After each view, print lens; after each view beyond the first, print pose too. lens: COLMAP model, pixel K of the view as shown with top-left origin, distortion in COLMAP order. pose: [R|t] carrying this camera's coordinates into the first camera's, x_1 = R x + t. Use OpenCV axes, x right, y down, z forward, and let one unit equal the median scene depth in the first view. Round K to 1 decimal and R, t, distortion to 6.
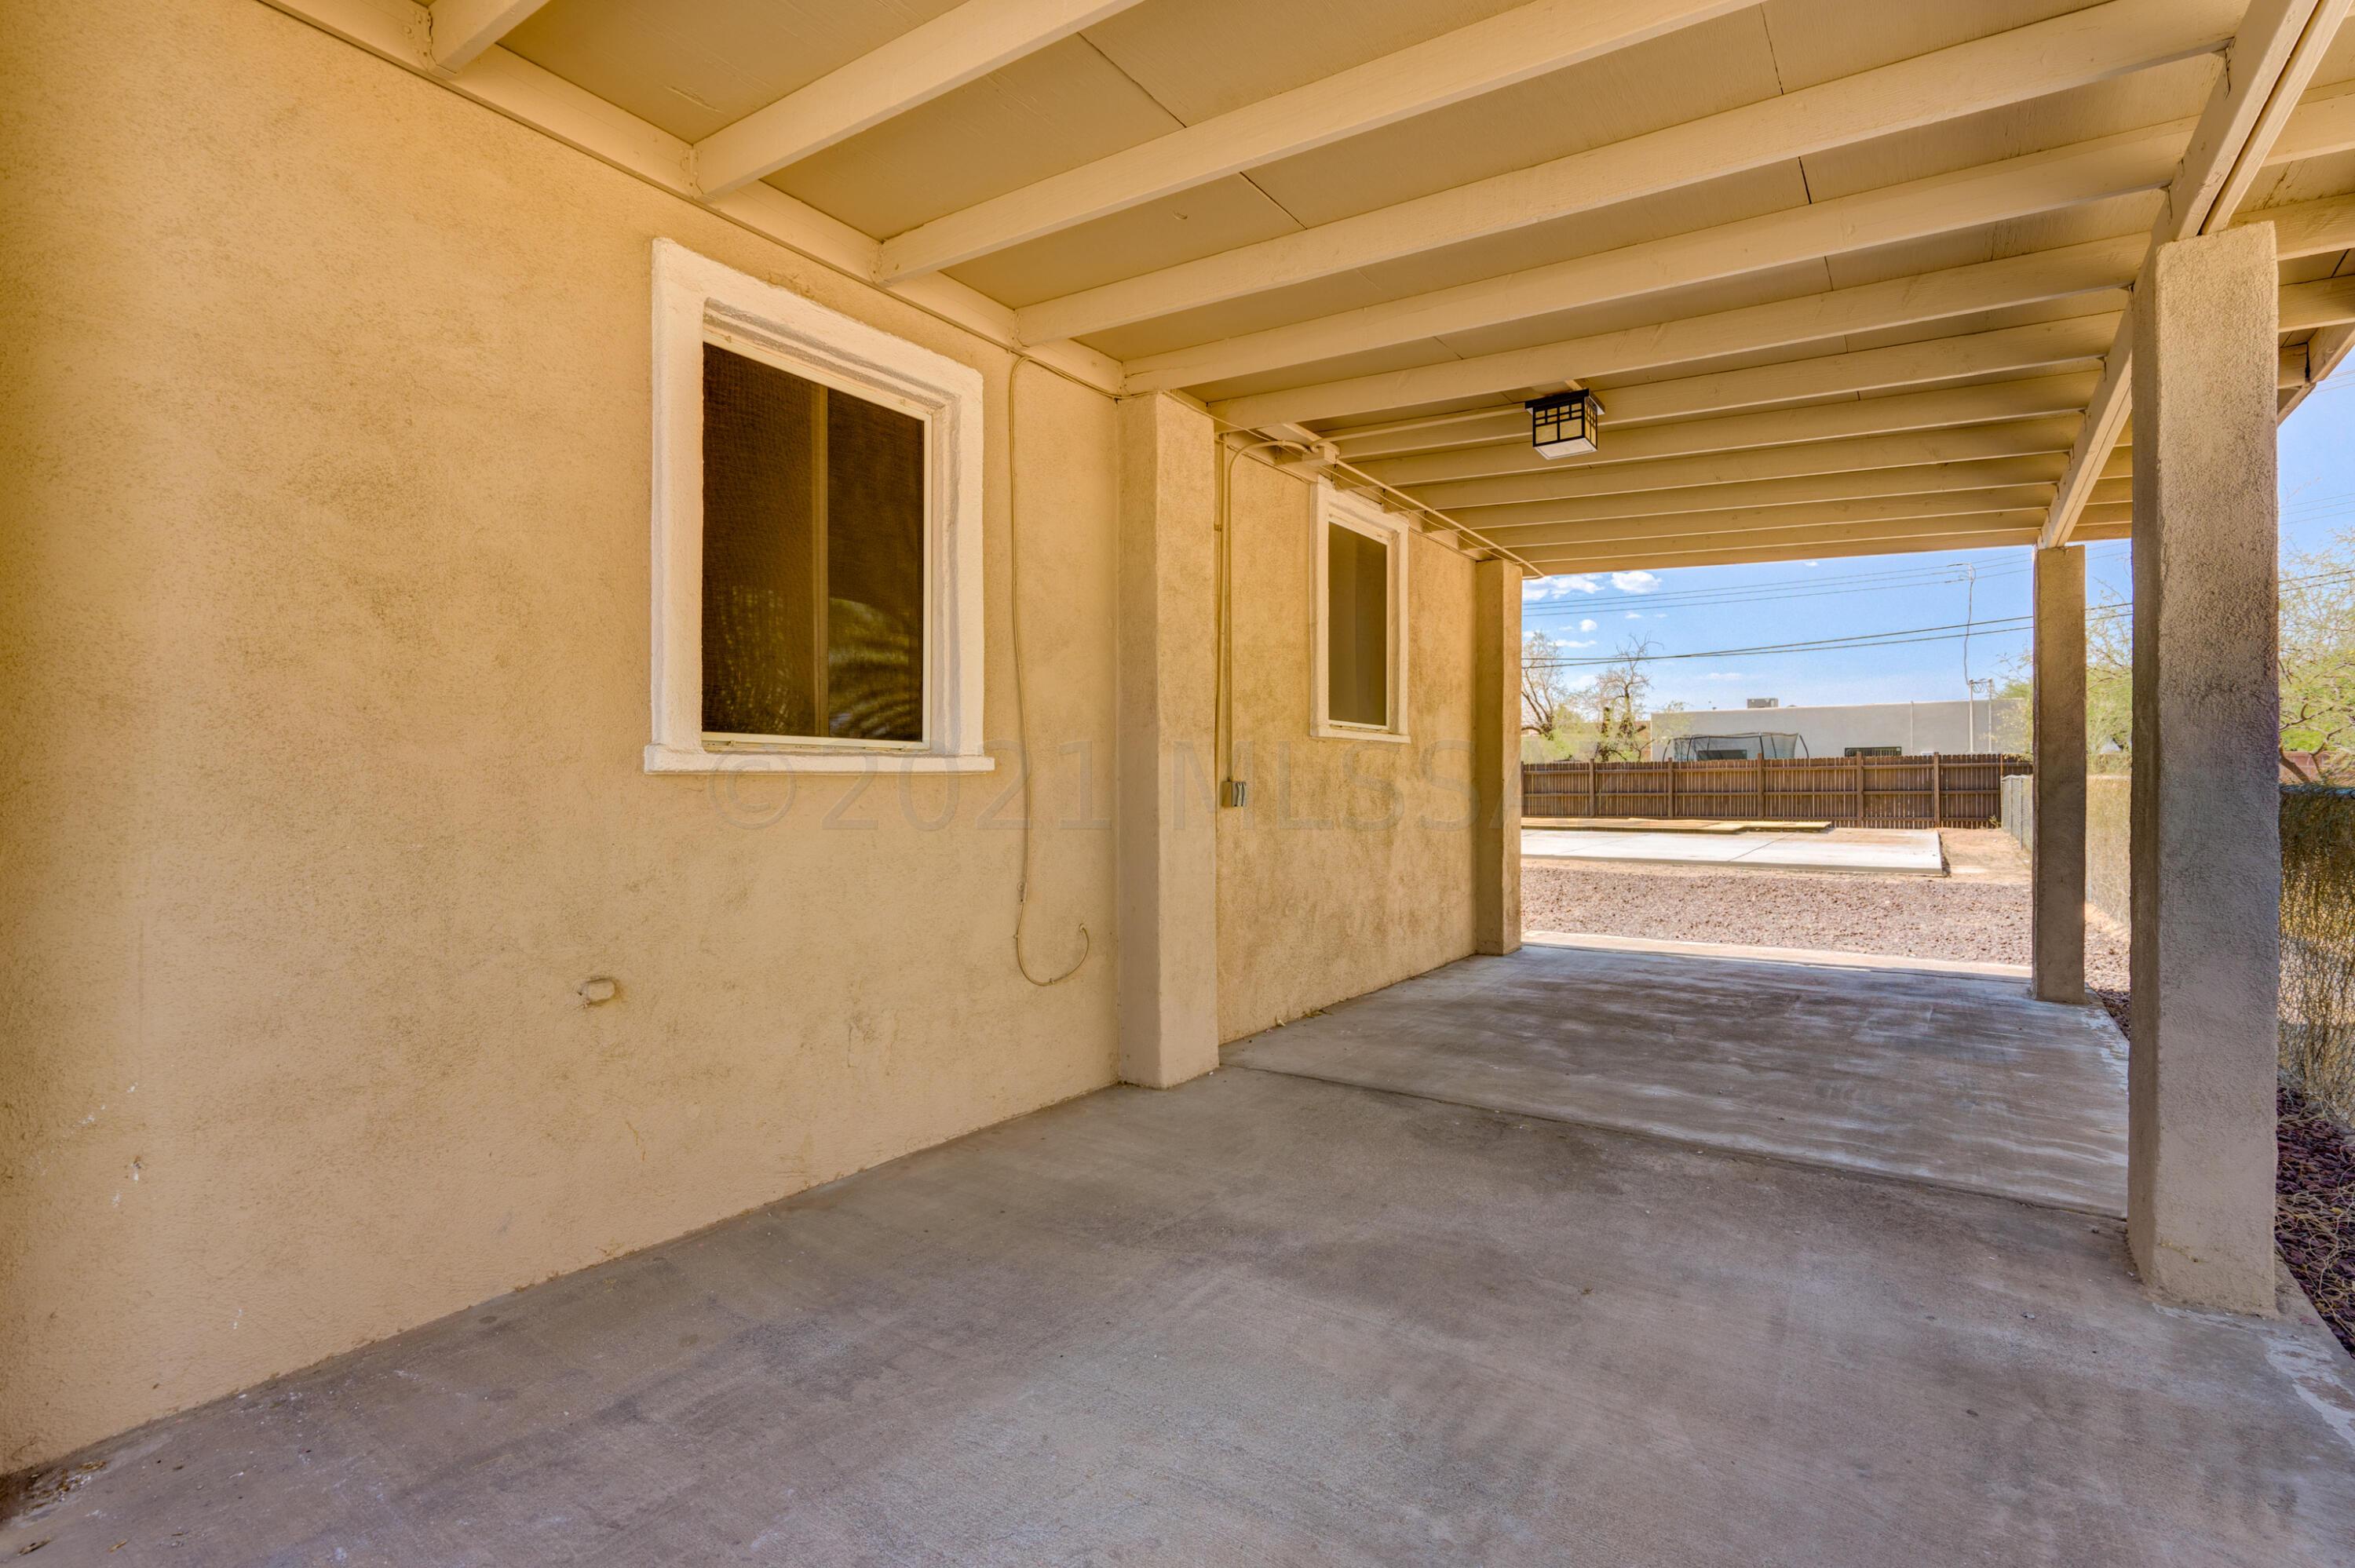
lens RADIAL K [[1102.3, 0, 1165.7], [0, 1102.3, 784.7], [0, 0, 1]] dist [-0.004685, 0.002596]
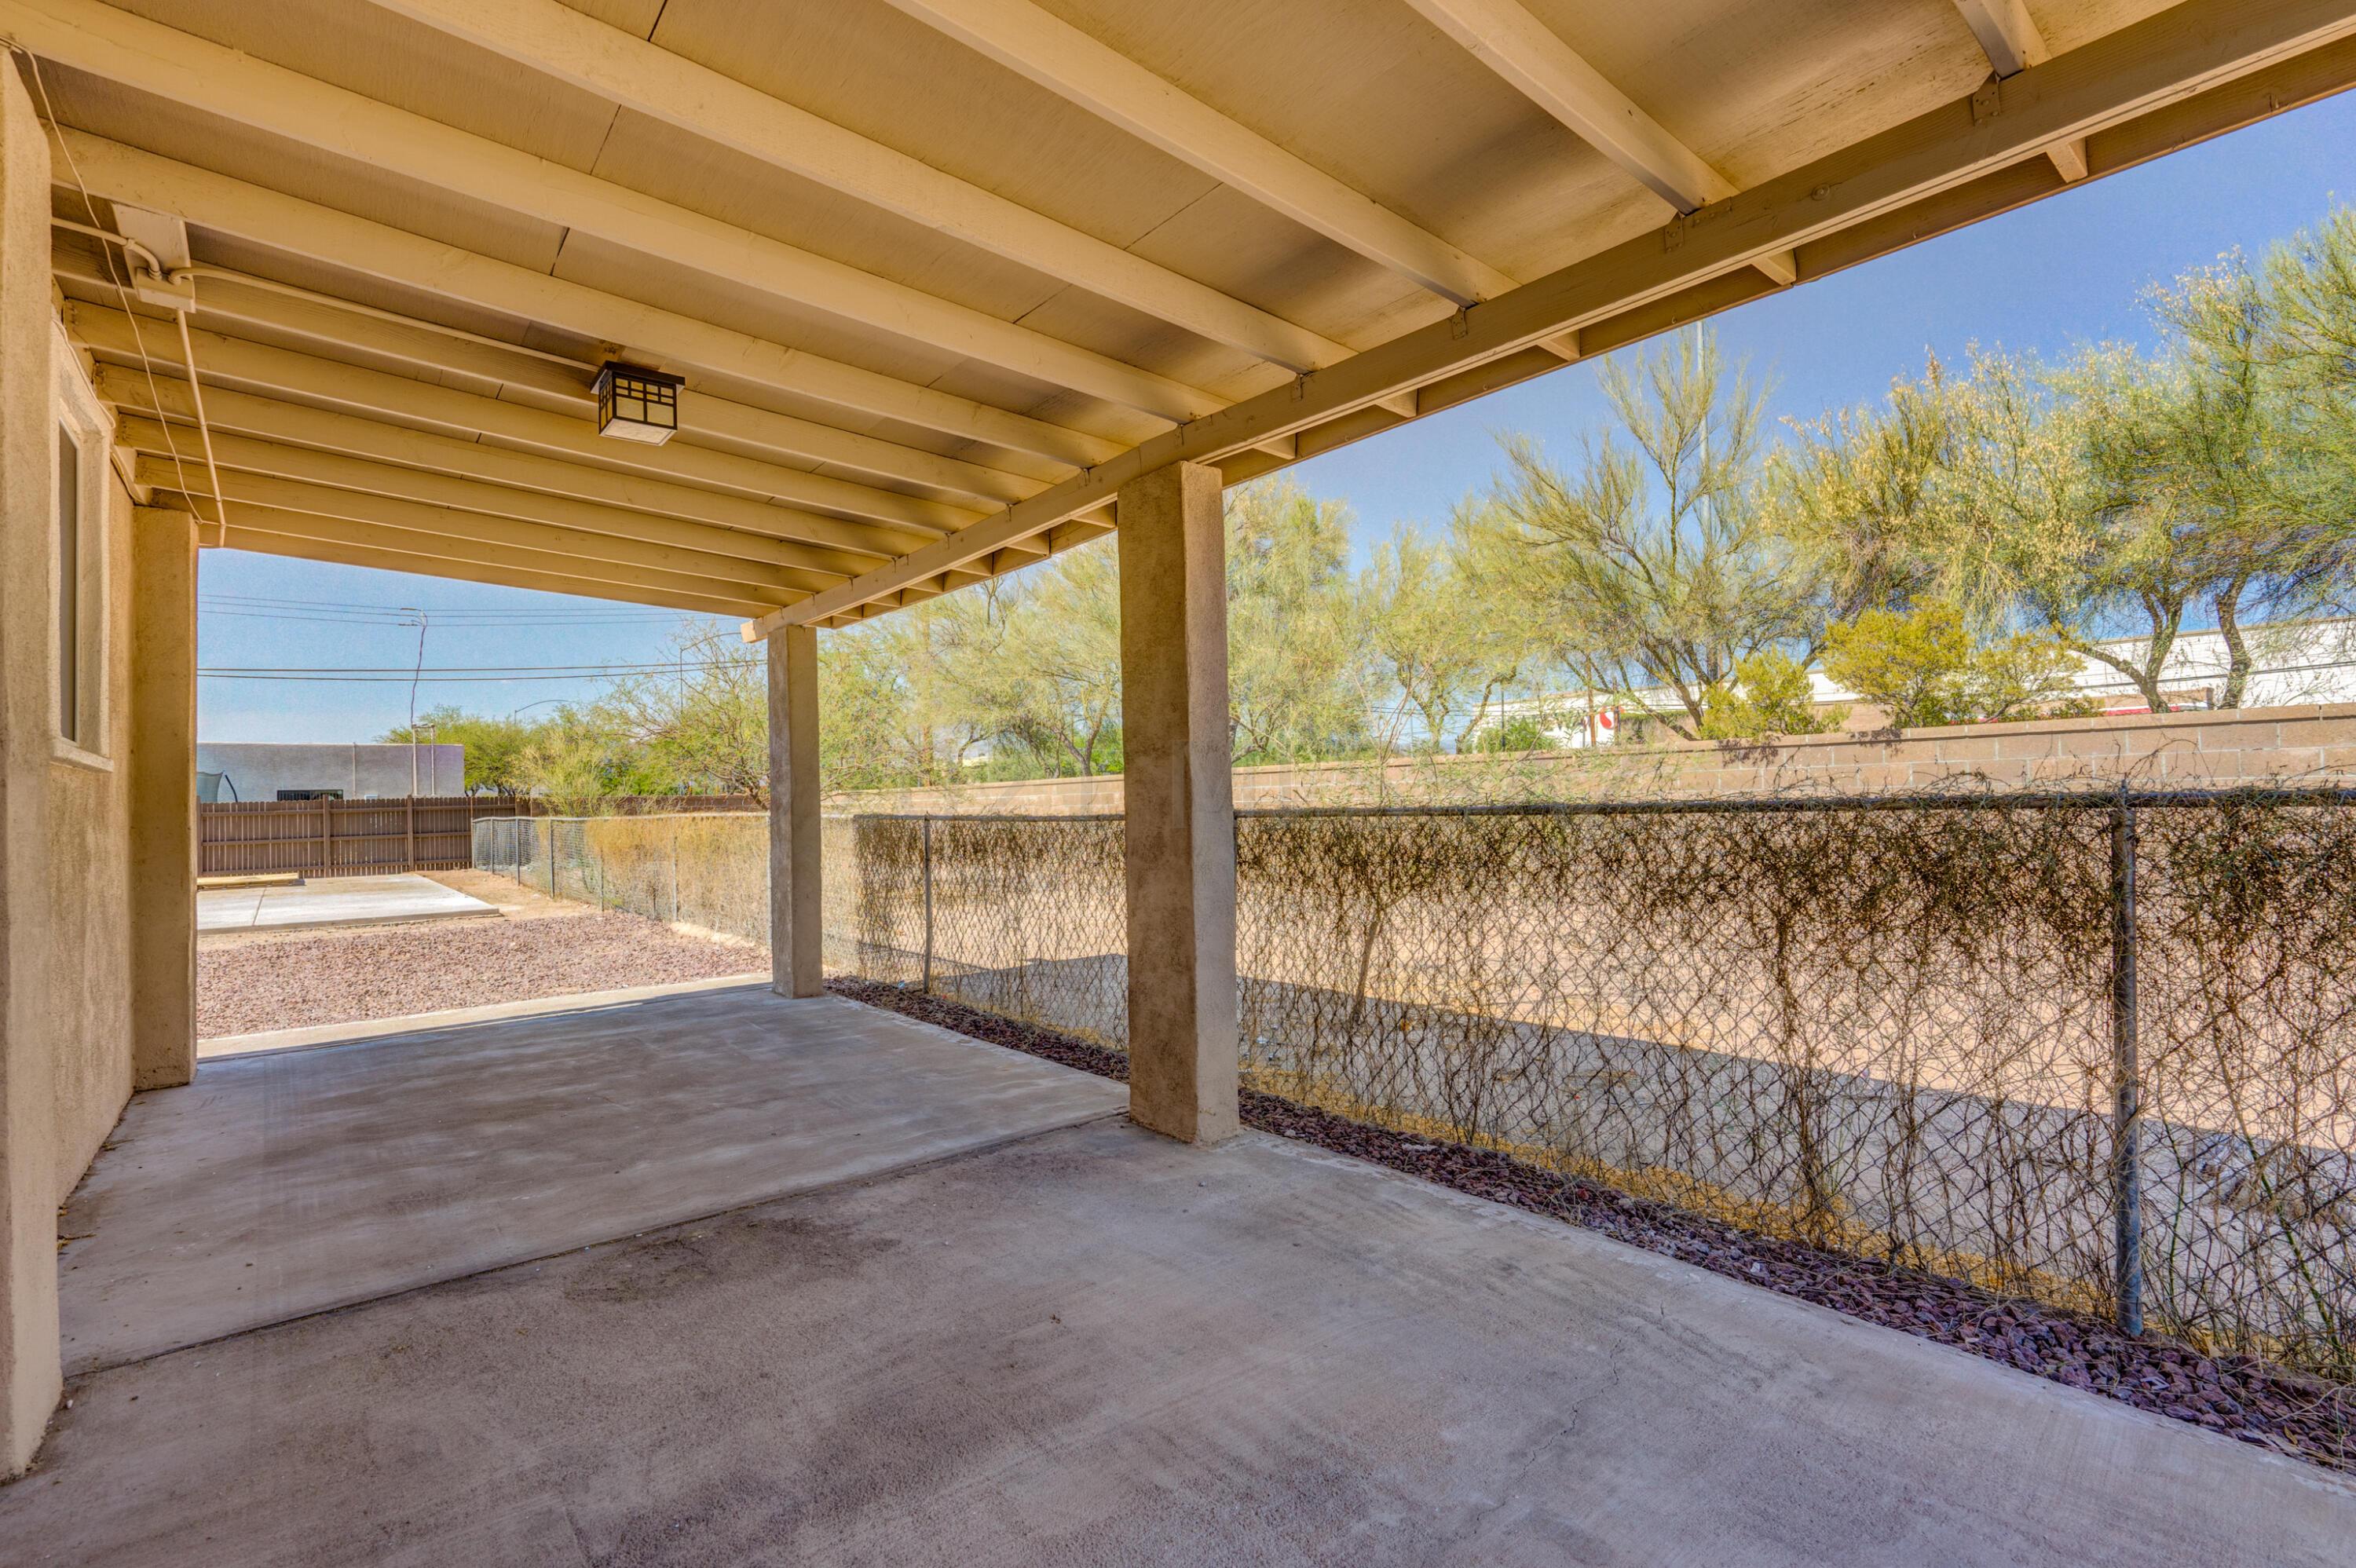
lens RADIAL K [[1102.8, 0, 1155.7], [0, 1102.8, 780.8], [0, 0, 1]] dist [-0.004685, 0.002596]
pose [[0.245294, 0.018036, 0.969281, -0.407041], [0.025493, 0.999361, -0.025047, -0.002501], [-0.969114, 0.030854, 0.244677, 0.456323]]
